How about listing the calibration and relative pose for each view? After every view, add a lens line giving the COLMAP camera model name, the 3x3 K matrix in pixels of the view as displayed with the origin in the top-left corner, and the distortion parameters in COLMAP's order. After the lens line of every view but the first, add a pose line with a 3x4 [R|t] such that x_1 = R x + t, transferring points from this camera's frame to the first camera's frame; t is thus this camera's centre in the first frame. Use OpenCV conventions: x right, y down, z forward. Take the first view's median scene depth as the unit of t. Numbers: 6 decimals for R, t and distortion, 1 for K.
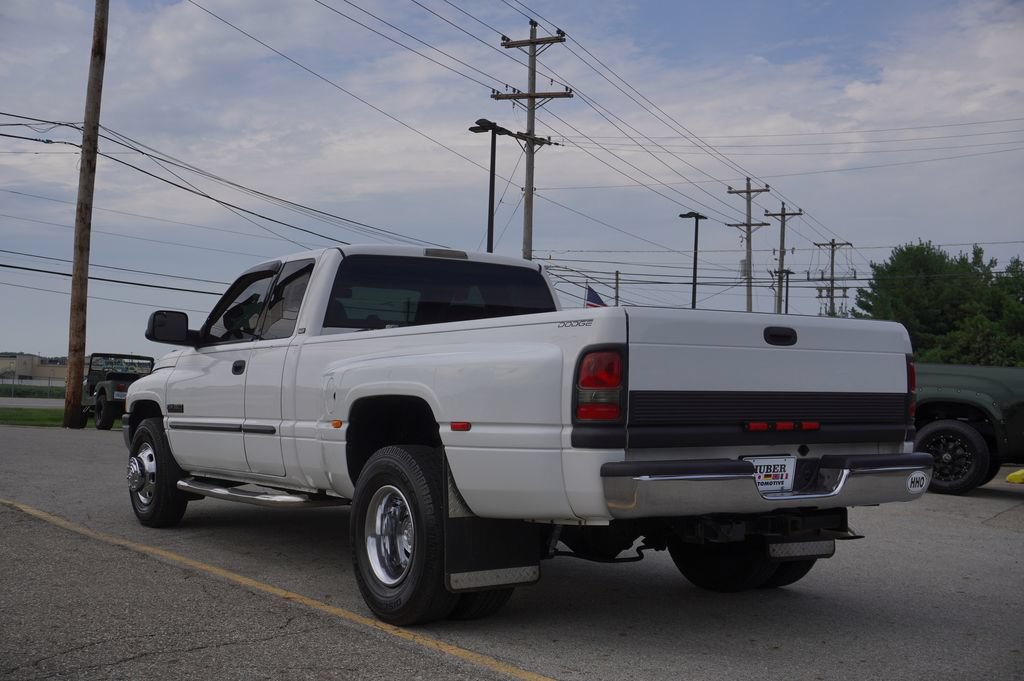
lens RADIAL K [[1268.0, 0, 507.2], [0, 1268.0, 335.5], [0, 0, 1]] dist [0.000718, 0.000000]
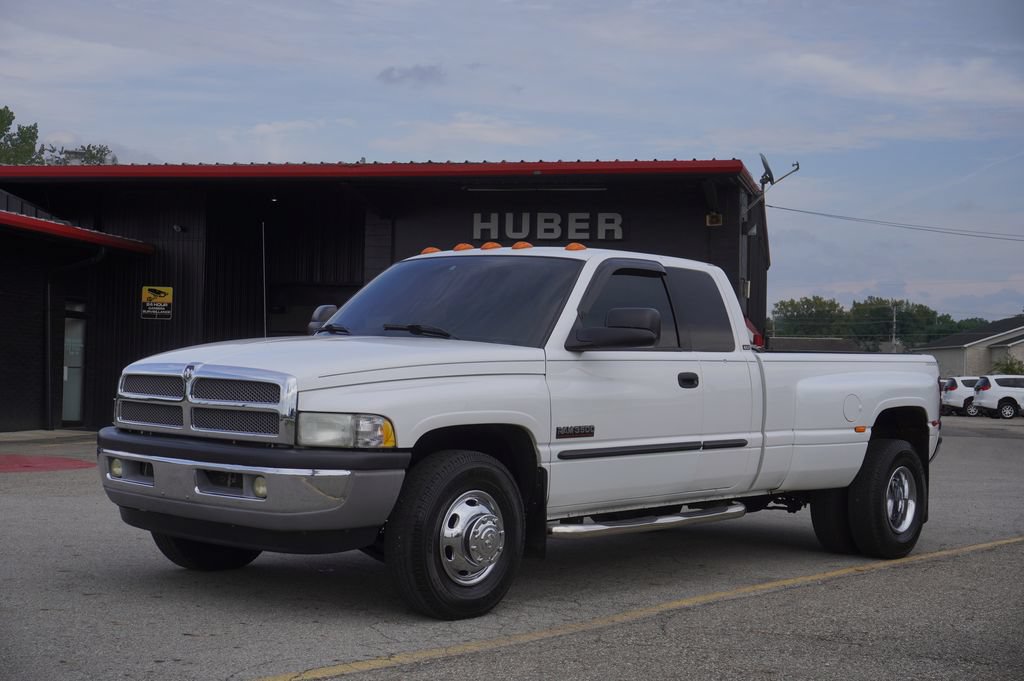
lens RADIAL K [[1405.6, 0, 506.5], [0, 1405.6, 341.0], [0, 0, 1]] dist [0.001827, 0.000000]
pose [[-0.266992, -0.003506, 0.963692, -1.388199], [-0.072559, 0.997228, -0.016474, 0.028869], [-0.960963, -0.074323, -0.266506, 1.689353]]
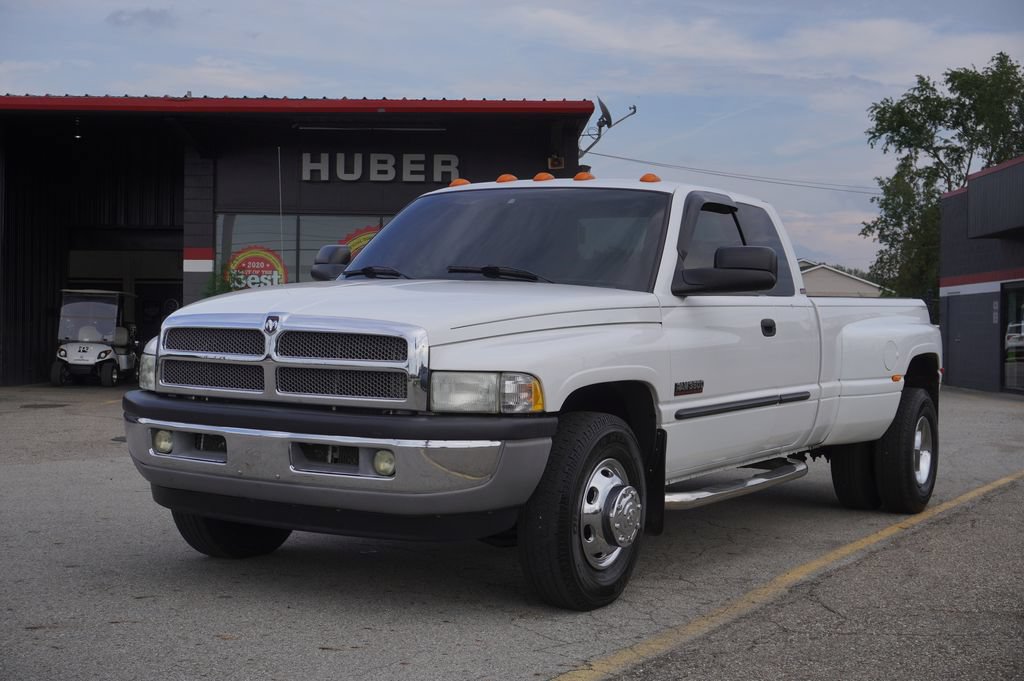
lens RADIAL K [[1405.6, 0, 510.3], [0, 1405.6, 334.1], [0, 0, 1]] dist [0.001827, 0.000000]
pose [[-0.431564, -0.031364, 0.901537, -1.161708], [-0.063768, 0.997956, 0.004193, 0.044460], [-0.899825, -0.055680, -0.432682, 1.868409]]
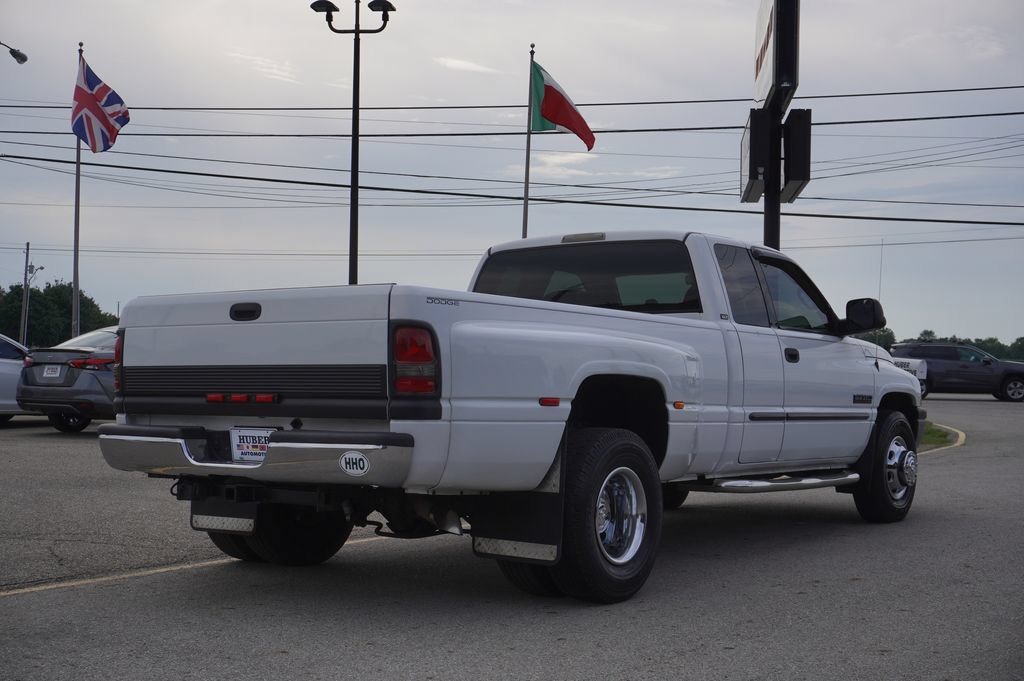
lens RADIAL K [[1405.6, 0, 507.1], [0, 1405.6, 345.3], [0, 0, 1]] dist [0.001827, 0.000000]
pose [[0.332475, -0.036702, -0.942398, 1.158079], [0.035604, 0.999019, -0.026346, 0.055735], [0.942440, -0.024794, 0.333455, 0.691107]]
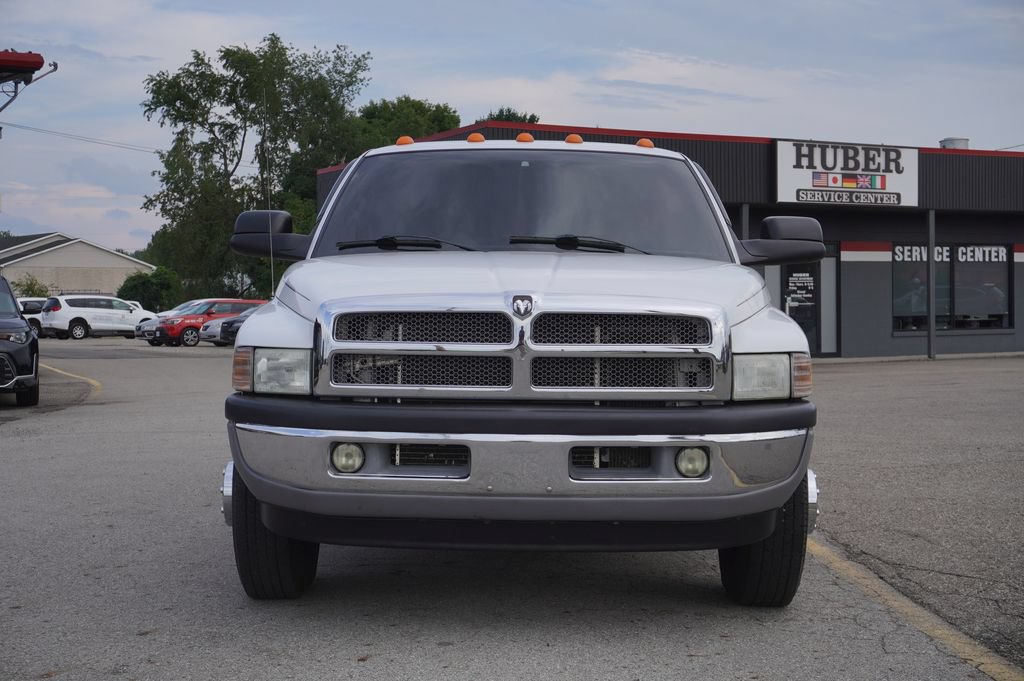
lens RADIAL K [[1405.6, 0, 516.3], [0, 1405.6, 348.5], [0, 0, 1]] dist [0.001827, 0.000000]
pose [[-0.827259, -0.032853, 0.560860, -0.735273], [-0.035837, 0.999342, 0.005677, 0.068198], [-0.560677, -0.015403, -0.827892, 2.199242]]
